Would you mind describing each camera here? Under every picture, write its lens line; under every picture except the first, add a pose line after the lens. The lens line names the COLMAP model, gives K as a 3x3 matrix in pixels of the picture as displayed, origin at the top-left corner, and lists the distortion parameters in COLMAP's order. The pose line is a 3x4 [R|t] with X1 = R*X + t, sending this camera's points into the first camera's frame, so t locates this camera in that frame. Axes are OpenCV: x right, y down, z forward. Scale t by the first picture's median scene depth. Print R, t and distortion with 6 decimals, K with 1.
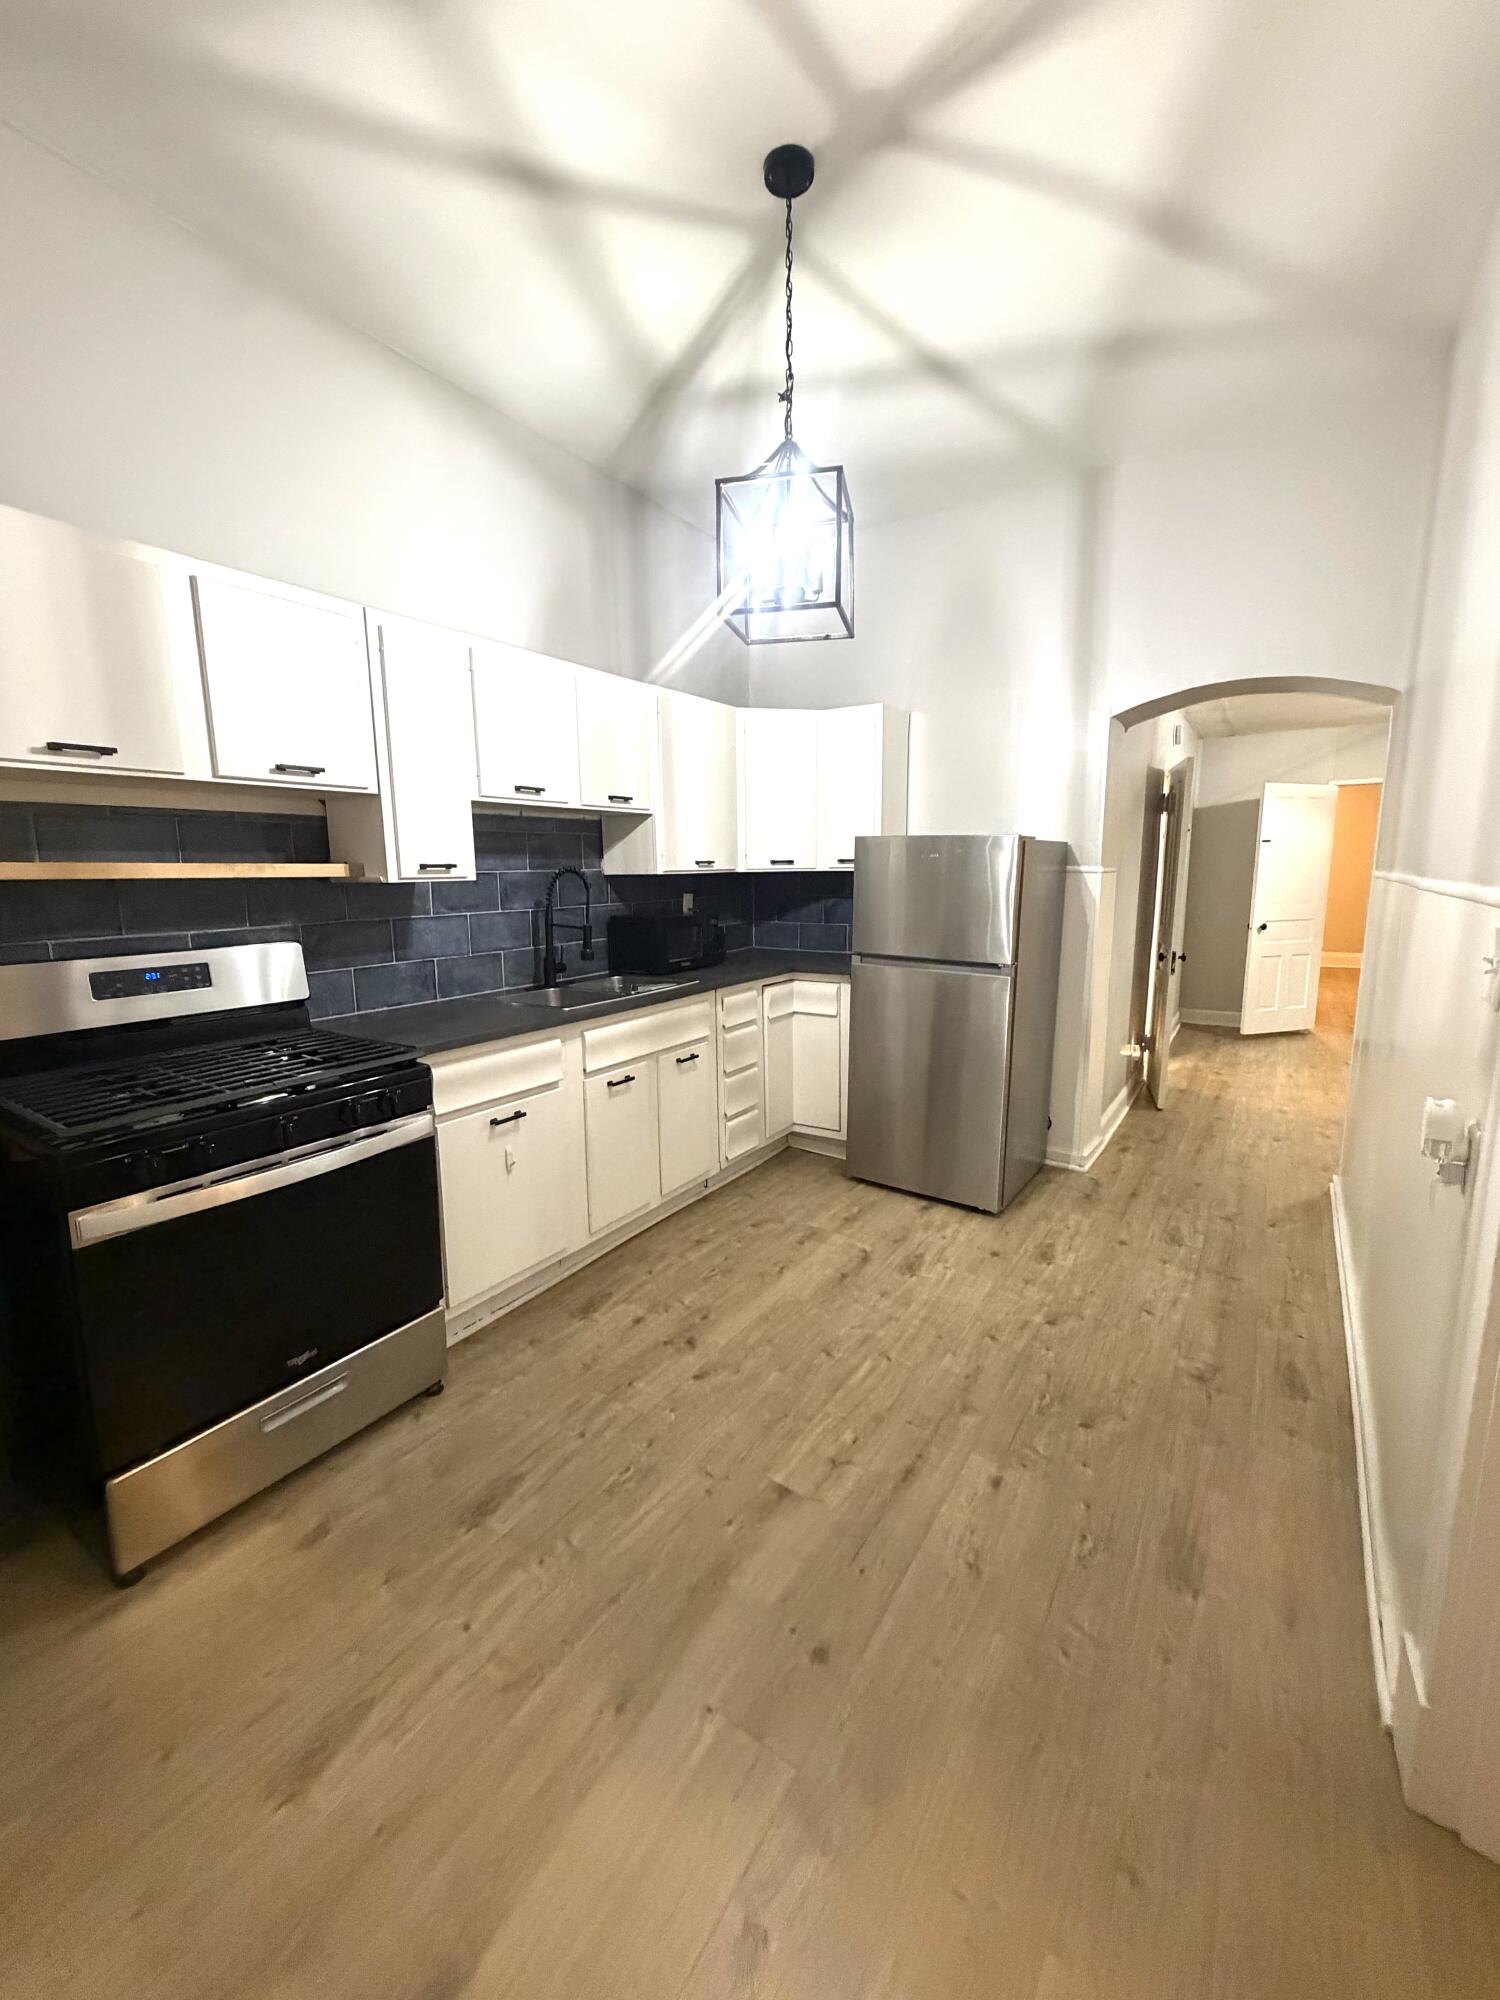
lens RADIAL K [[801.3, 0, 750.5], [0, 801.3, 996.5], [0, 0, 1]] dist [0.001592, 0.000474]
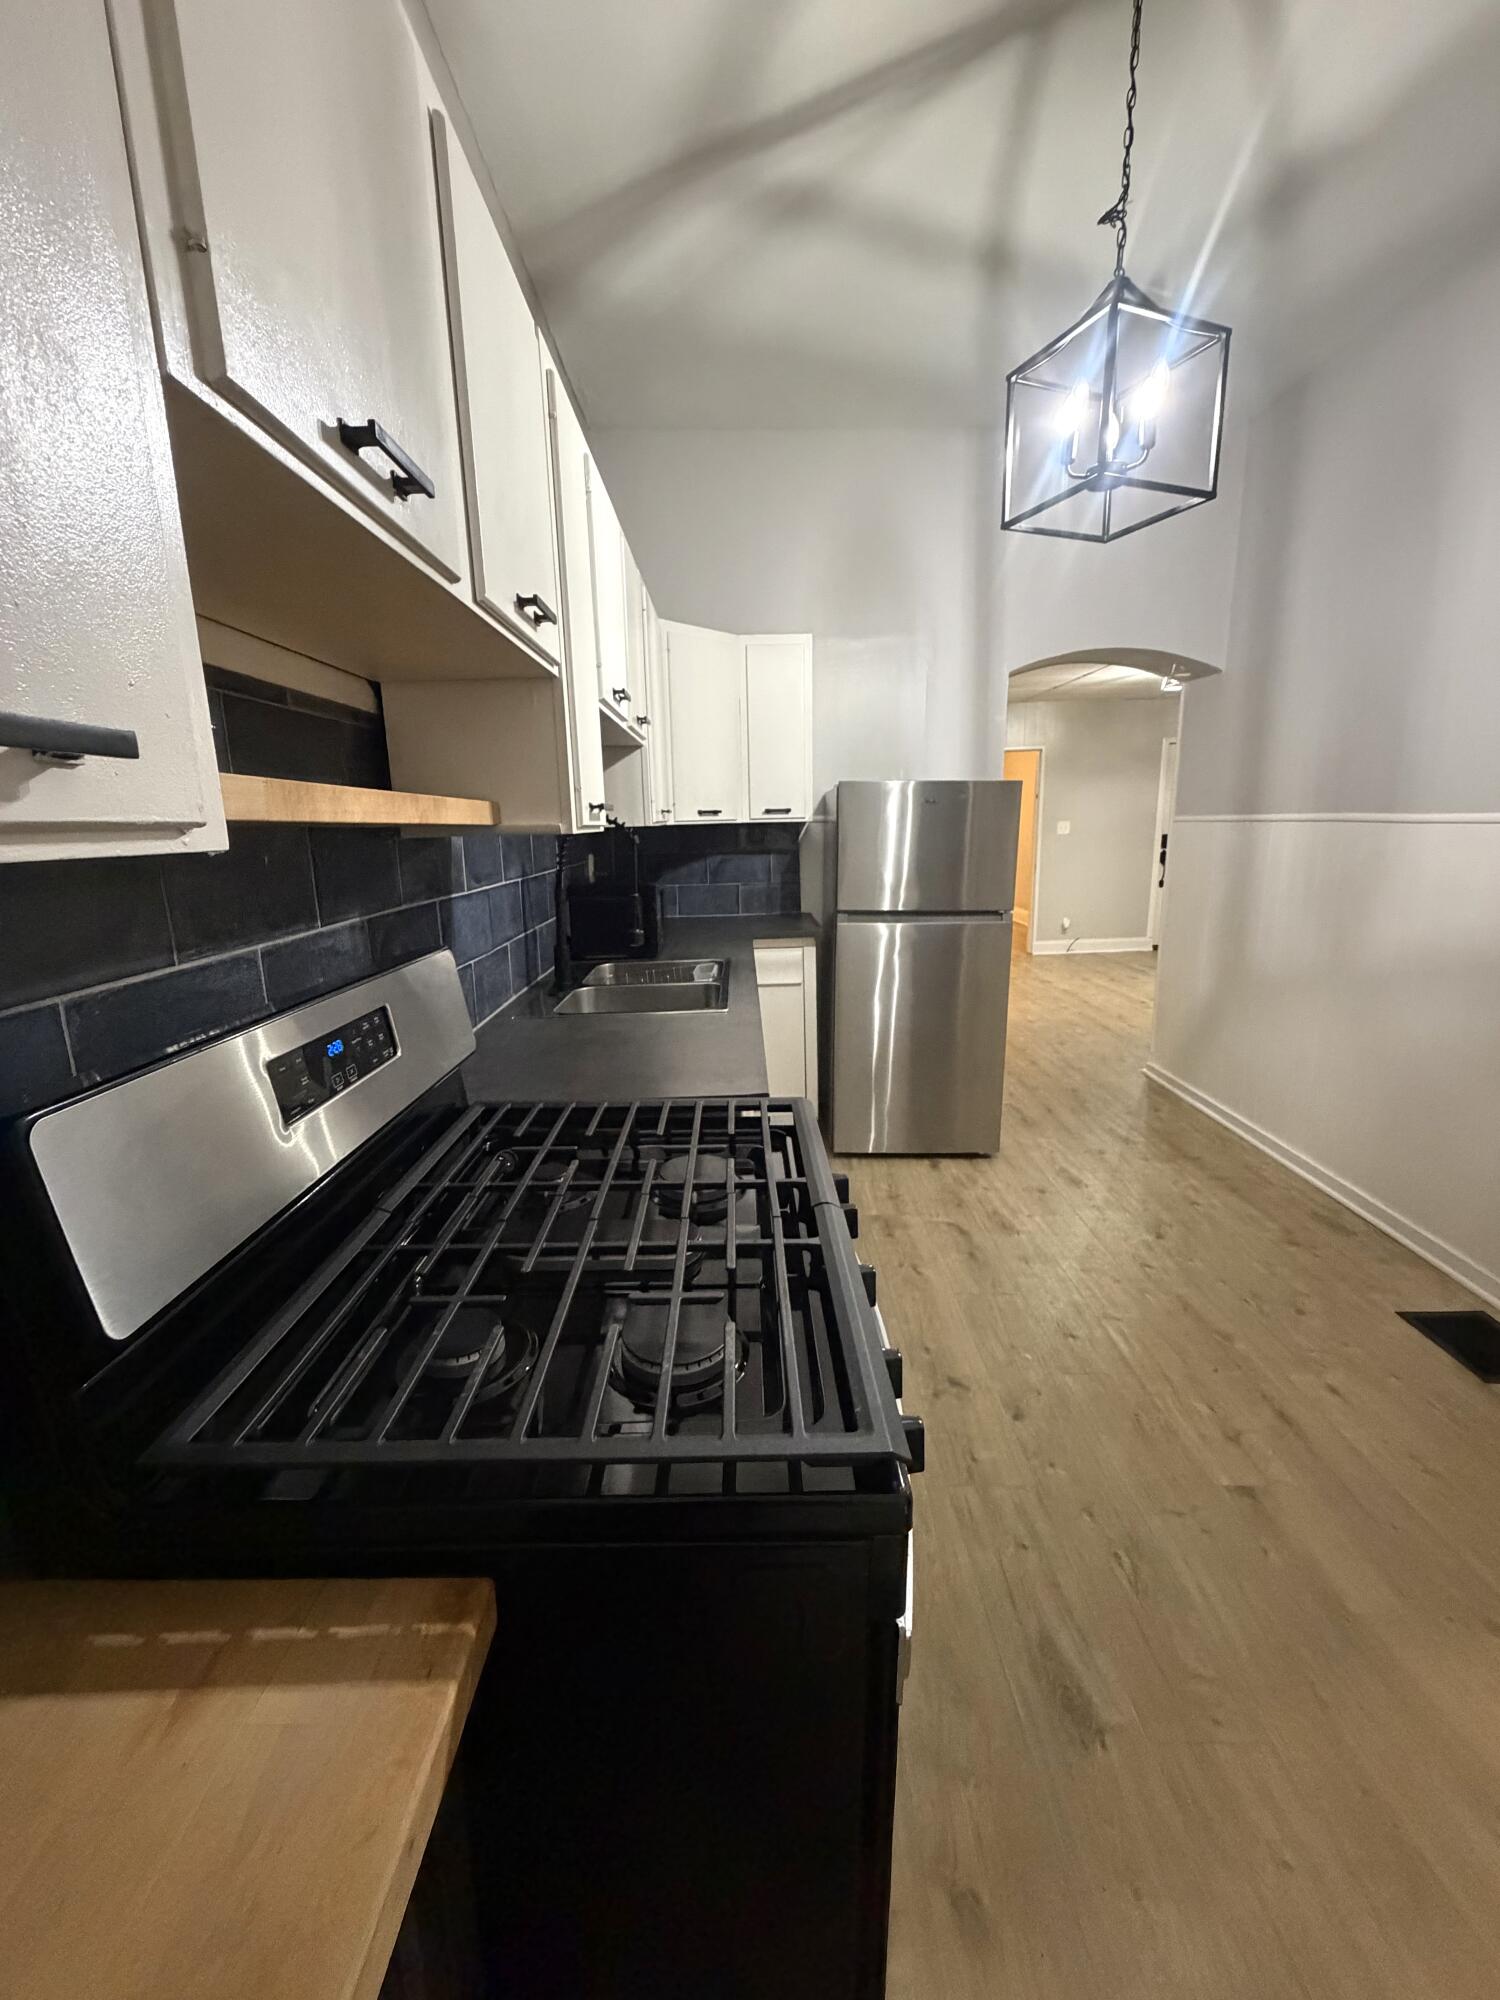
lens RADIAL K [[801.3, 0, 753.8], [0, 801.3, 995.1], [0, 0, 1]] dist [0.001592, 0.000474]
pose [[0.830824, -0.125665, 0.542163, -0.620363], [0.102833, 0.992063, 0.072362, -0.048739], [-0.546953, -0.004368, 0.837152, 0.397582]]
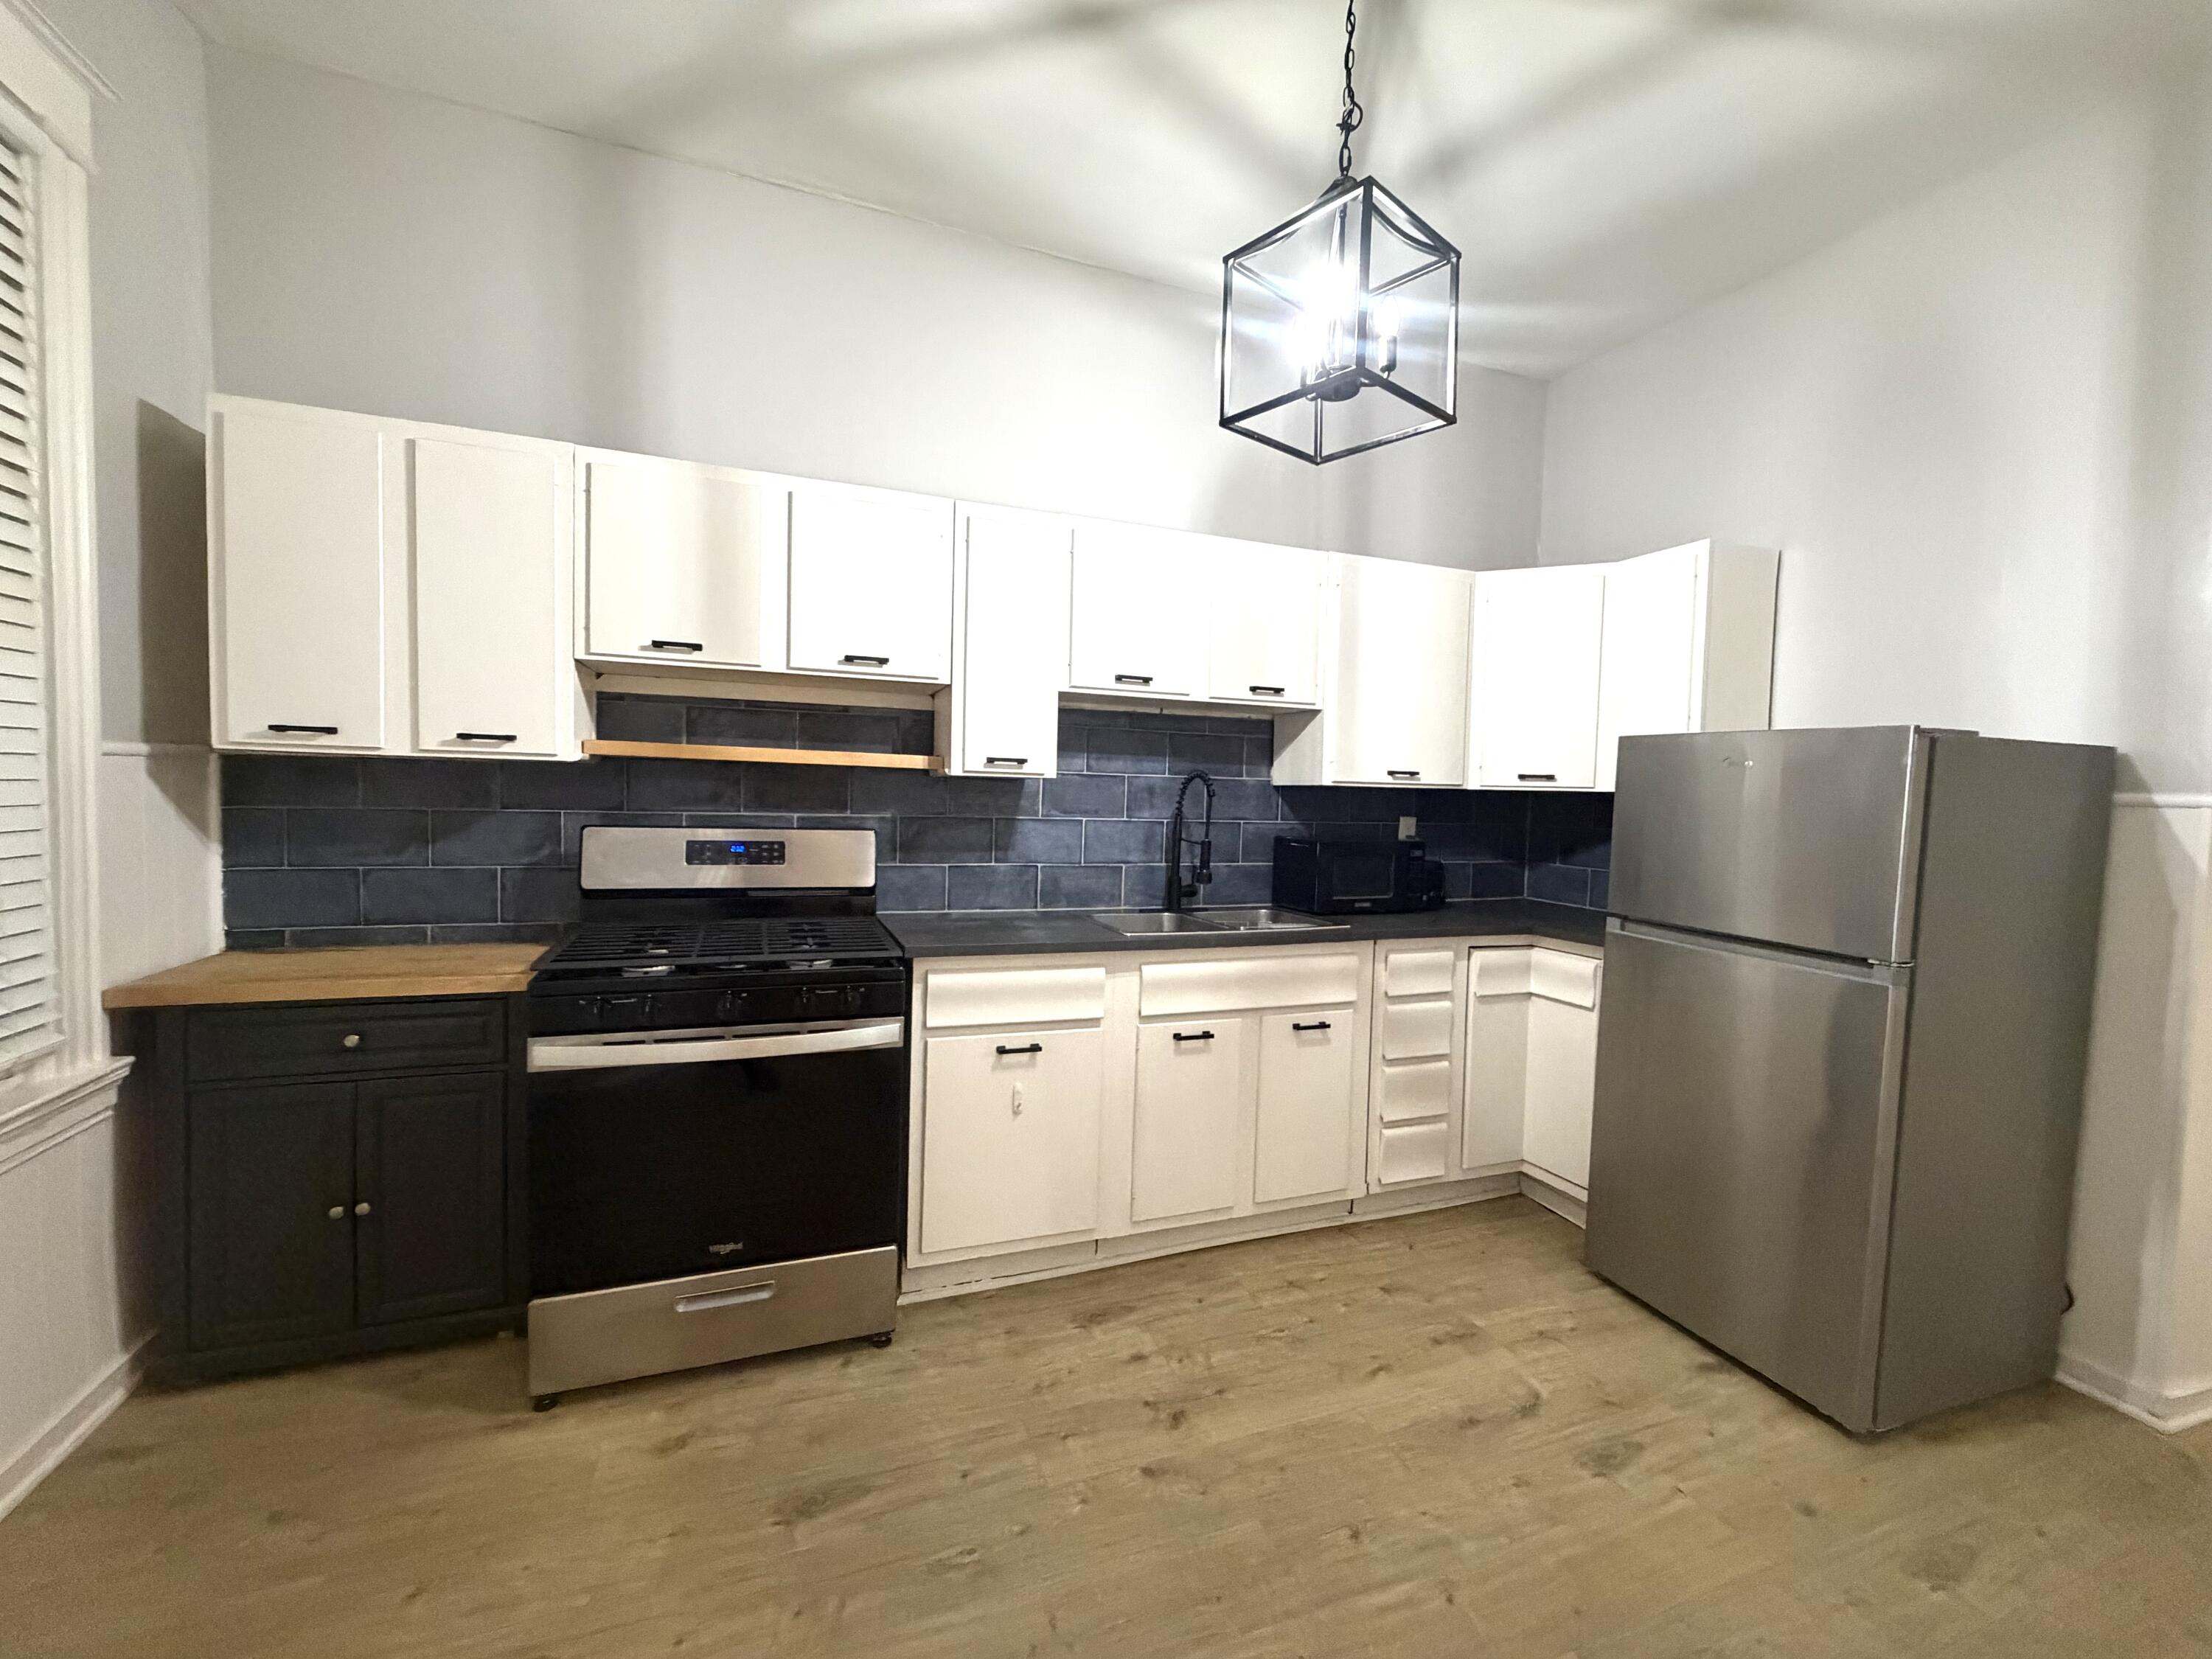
lens RADIAL K [[886.3, 0, 1095.9], [0, 886.3, 832.7], [0, 0, 1]] dist [0.001592, 0.000474]
pose [[0.805844, 0.057723, -0.589308, 0.288184], [-0.129649, 0.988288, -0.080484, -0.010356], [0.577760, 0.141260, 0.803890, 0.237680]]
